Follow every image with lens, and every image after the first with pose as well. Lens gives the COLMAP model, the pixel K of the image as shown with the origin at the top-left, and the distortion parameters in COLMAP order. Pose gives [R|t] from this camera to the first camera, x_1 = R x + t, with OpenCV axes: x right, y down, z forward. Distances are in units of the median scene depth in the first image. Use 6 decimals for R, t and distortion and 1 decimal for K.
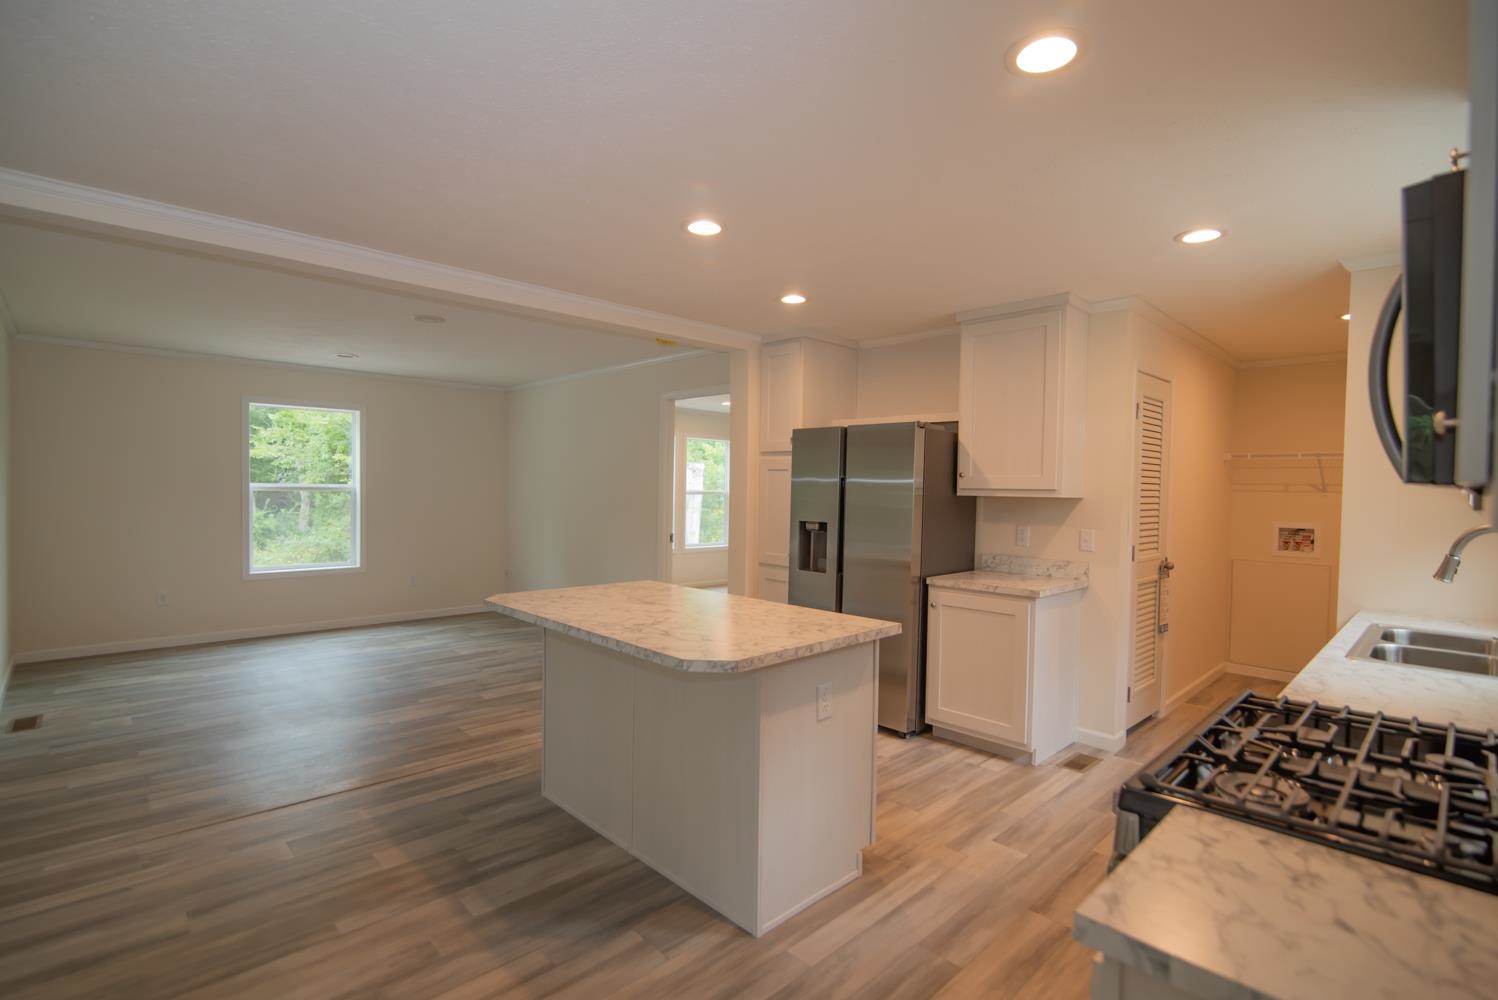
lens RADIAL K [[710.3, 0, 743.8], [0, 710.3, 502.3], [0, 0, 1]] dist [-0.024813, 0.000253]
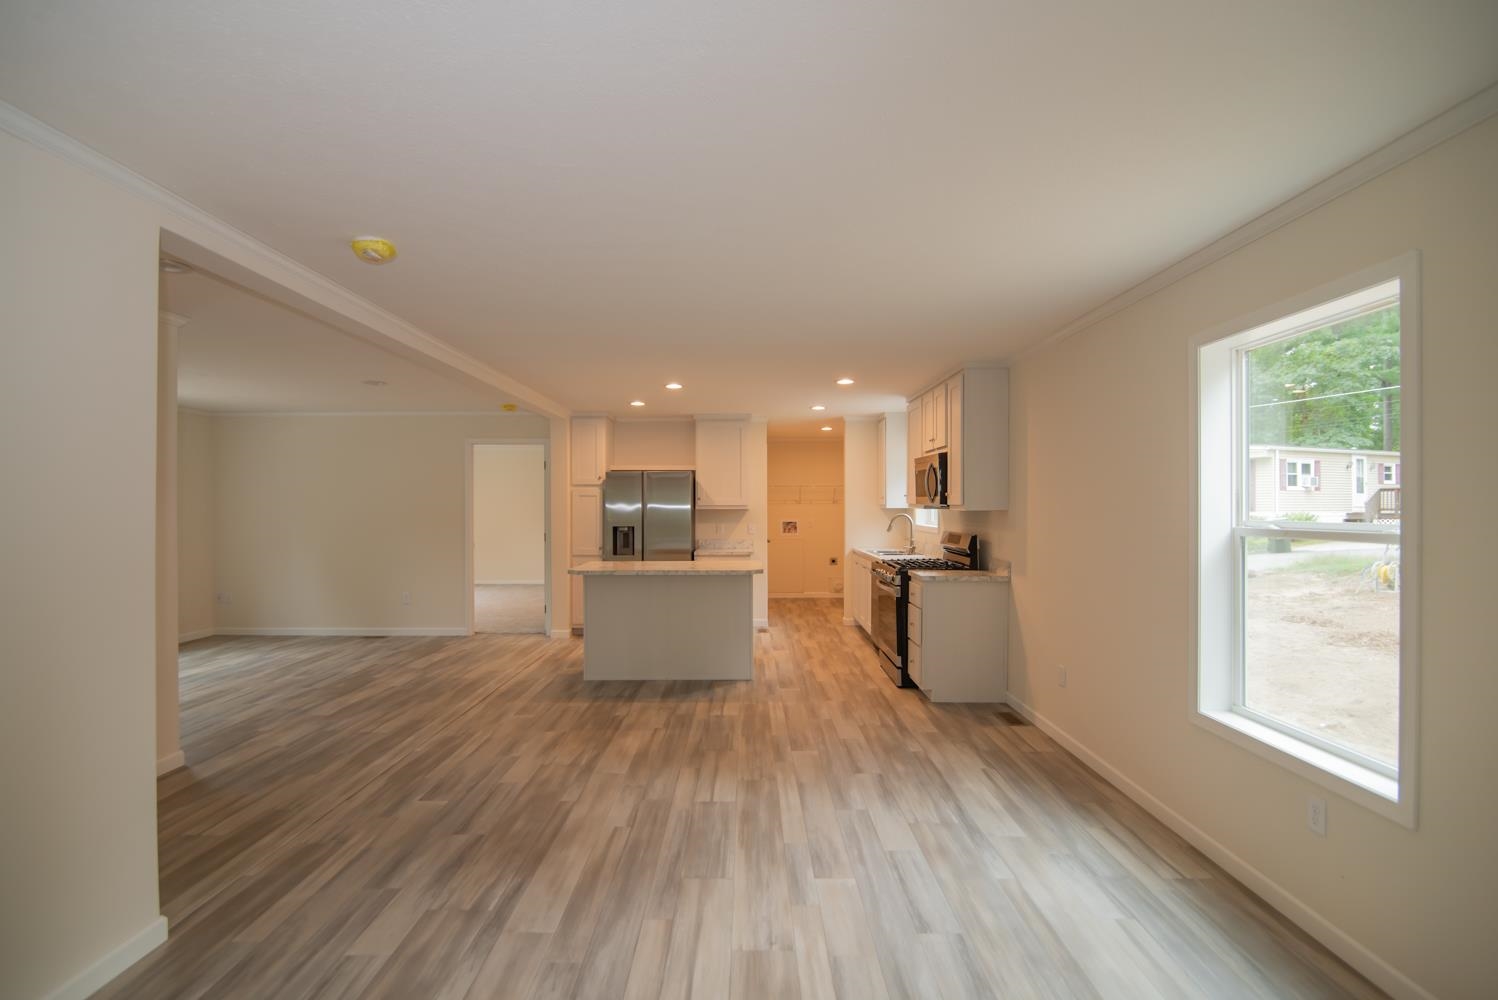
lens RADIAL K [[699.4, 0, 749.0], [0, 699.4, 500.0], [0, 0, 1]] dist [-0.018915, 0.000090]
pose [[0.689676, -0.012295, 0.724014, -1.001437], [0.029684, 0.999495, -0.011302, -0.008688], [-0.723509, 0.029286, 0.689693, -0.425526]]
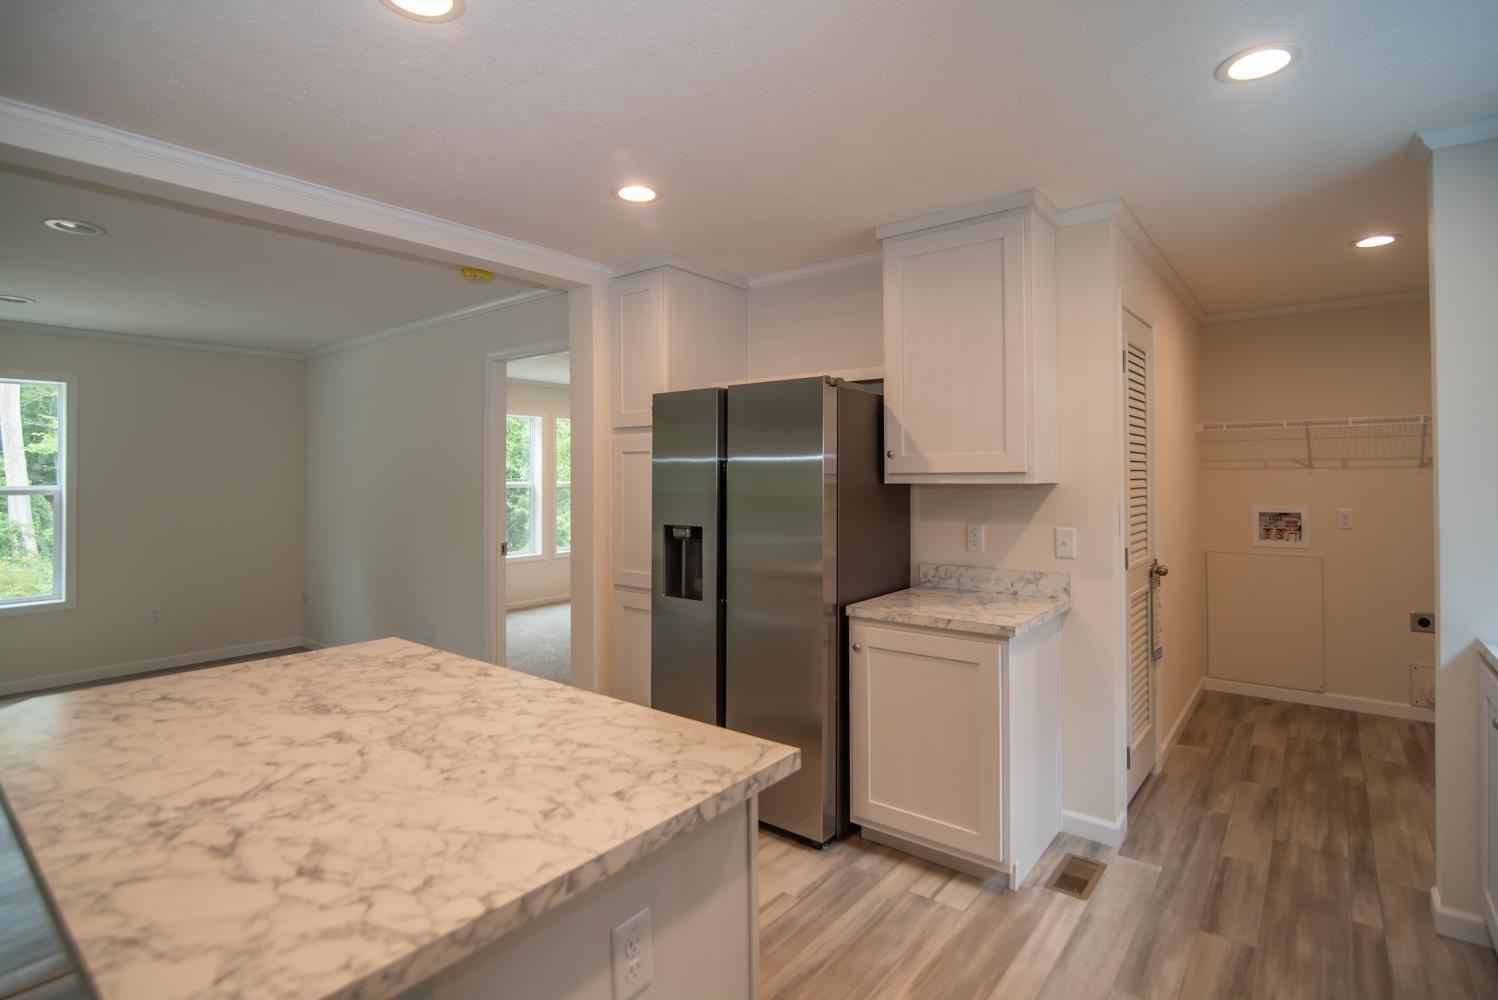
lens RADIAL K [[723.9, 0, 765.5], [0, 723.9, 466.0], [0, 0, 1]] dist [-0.015772, -0.000210]
pose [[0.989066, -0.019383, 0.146192, 0.081626], [0.024406, 0.999169, -0.032645, -0.006577], [-0.145438, 0.035856, 0.988717, 0.315699]]
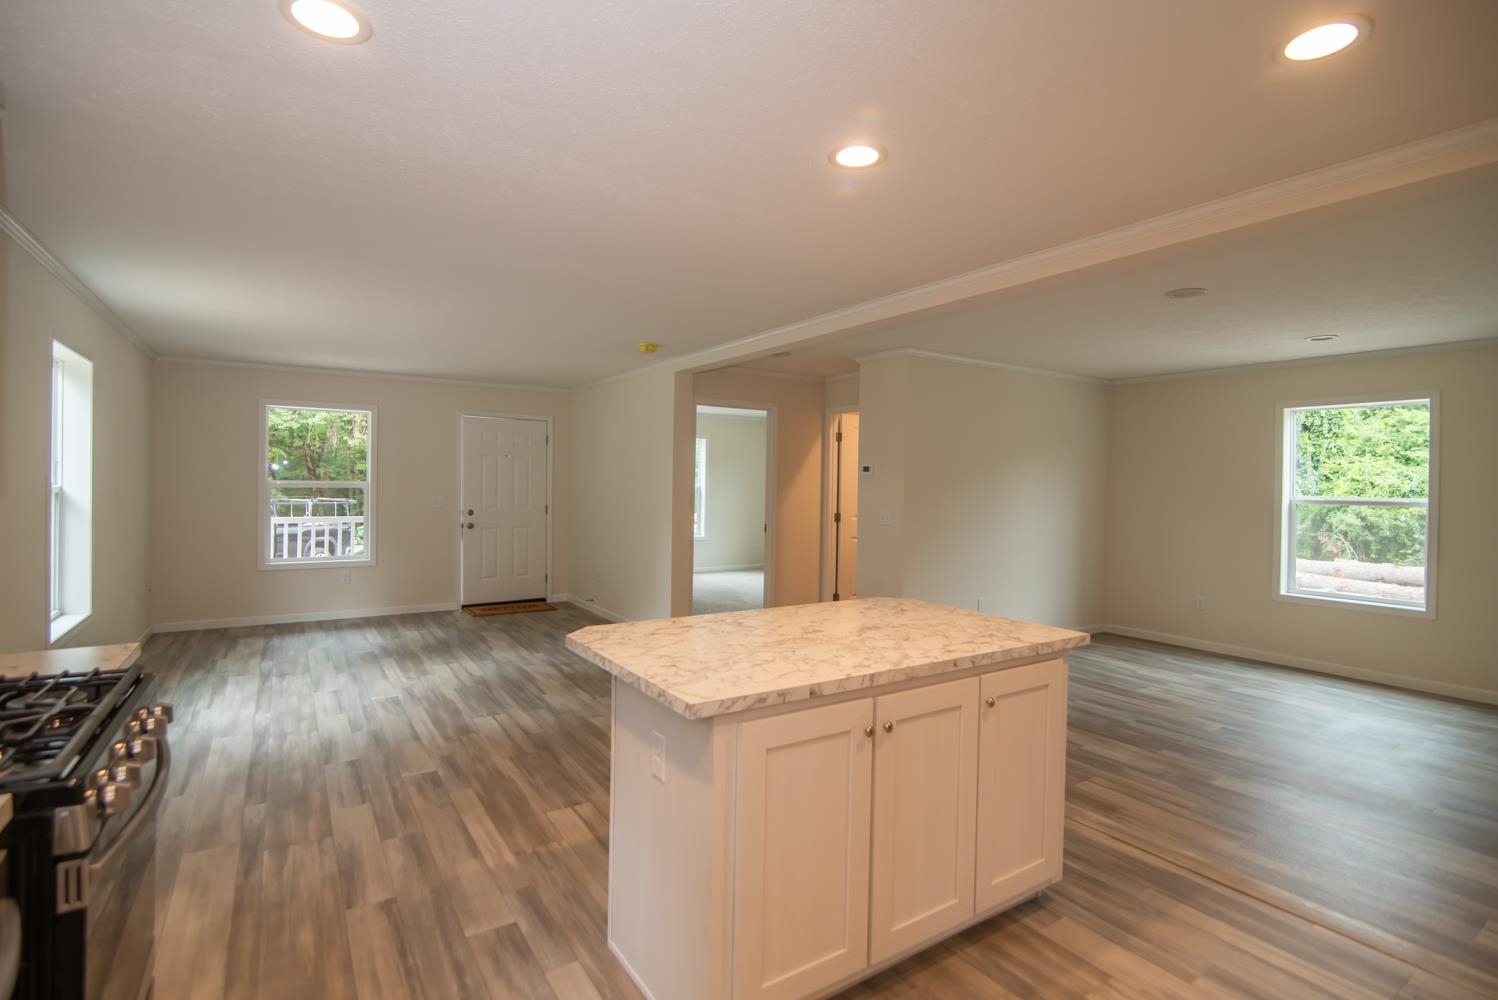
lens RADIAL K [[710.3, 0, 743.8], [0, 710.3, 502.3], [0, 0, 1]] dist [-0.024813, 0.000253]
pose [[-0.185289, 0.006957, -0.982659, 0.506134], [-0.042987, 0.998960, 0.015178, -0.007205], [0.981743, 0.045054, -0.184798, 0.724027]]
